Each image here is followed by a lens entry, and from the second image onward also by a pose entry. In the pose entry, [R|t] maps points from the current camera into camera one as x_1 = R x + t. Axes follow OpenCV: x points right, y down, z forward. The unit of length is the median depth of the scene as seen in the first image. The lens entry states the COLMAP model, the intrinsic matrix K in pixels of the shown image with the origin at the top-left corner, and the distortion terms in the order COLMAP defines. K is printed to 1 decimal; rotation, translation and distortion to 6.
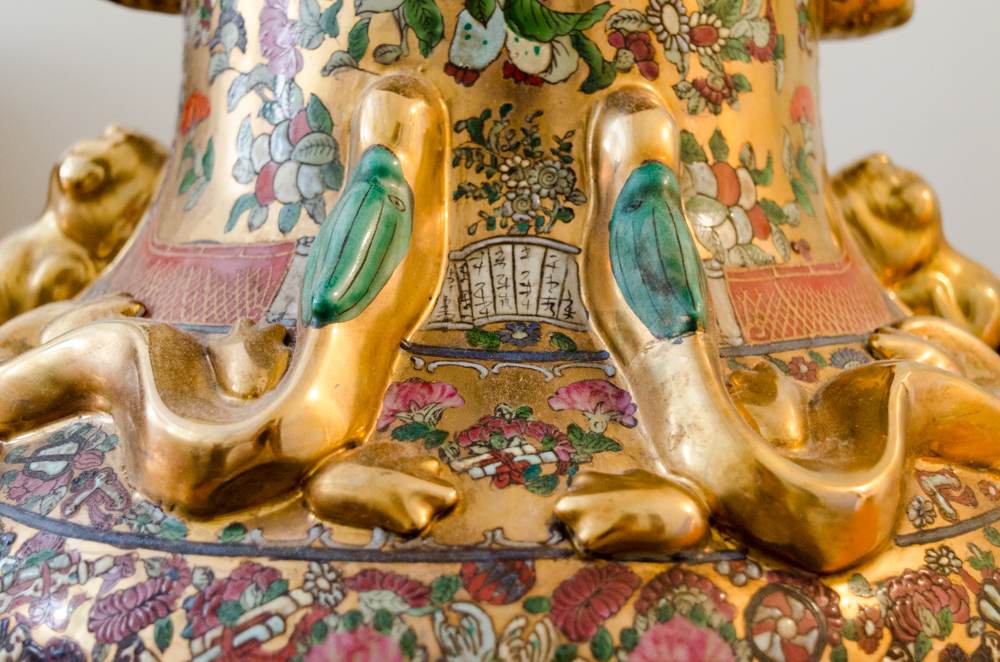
lens RADIAL K [[1282.4, 0, 499.3], [0, 1282.4, 330.3], [0, 0, 1]] dist [-0.009326, 0.000000]
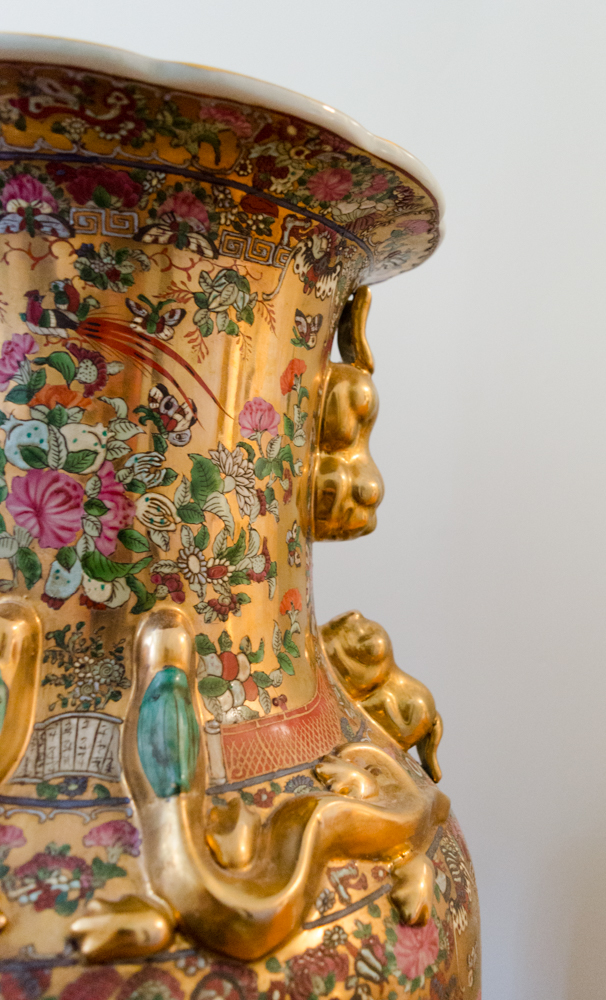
lens RADIAL K [[862.5, 0, 346.3], [0, 862.5, 511.6], [0, 0, 1]] dist [-0.000520, 0.006949]
pose [[0.990057, 0.028853, 0.137673, 0.179728], [-0.018927, 0.997162, -0.072873, -0.244468], [-0.139384, 0.069543, 0.987793, -0.088941]]
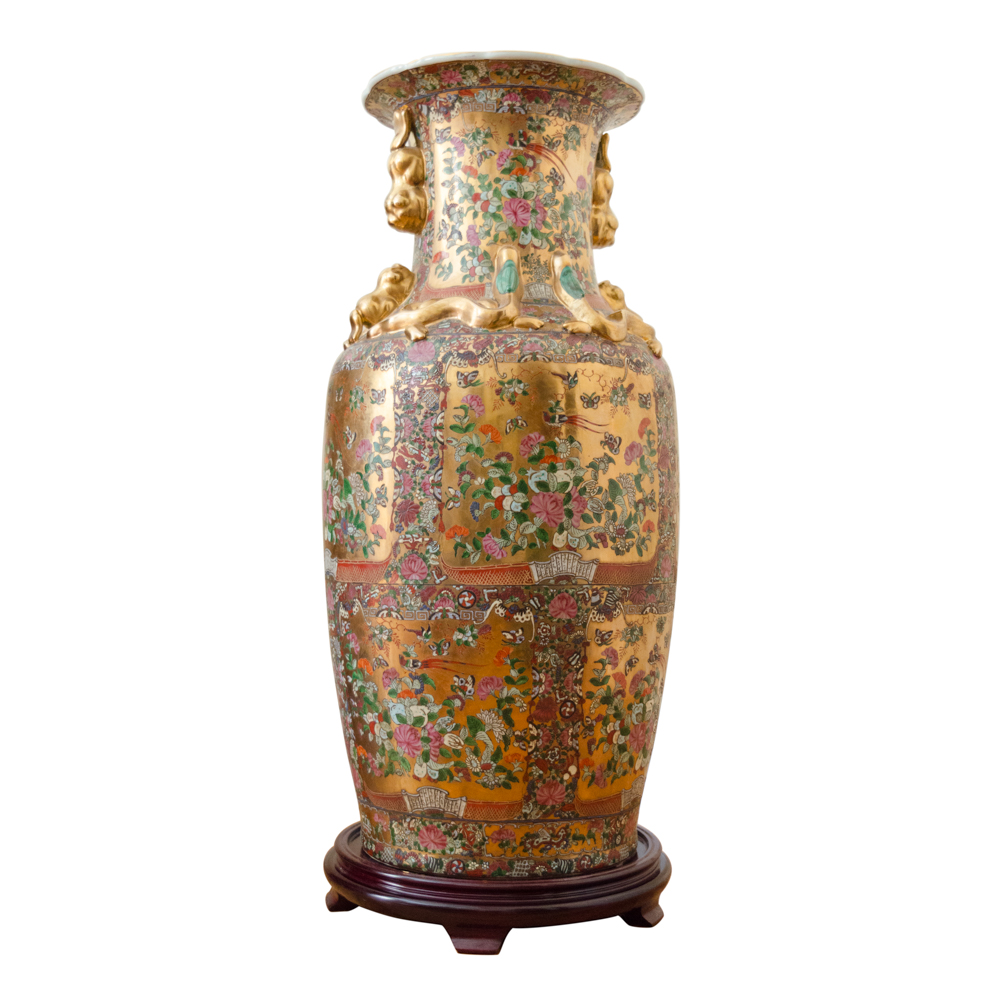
lens RADIAL K [[1665.7, 0, 500.1], [0, 1665.7, 500.9], [0, 0, 1]] dist [0.136290, 0.000000]
pose [[0.954960, -0.003353, 0.296715, -1.786263], [0.045886, 0.989577, -0.136500, 1.422673], [-0.293164, 0.143967, 0.945160, -4.191495]]
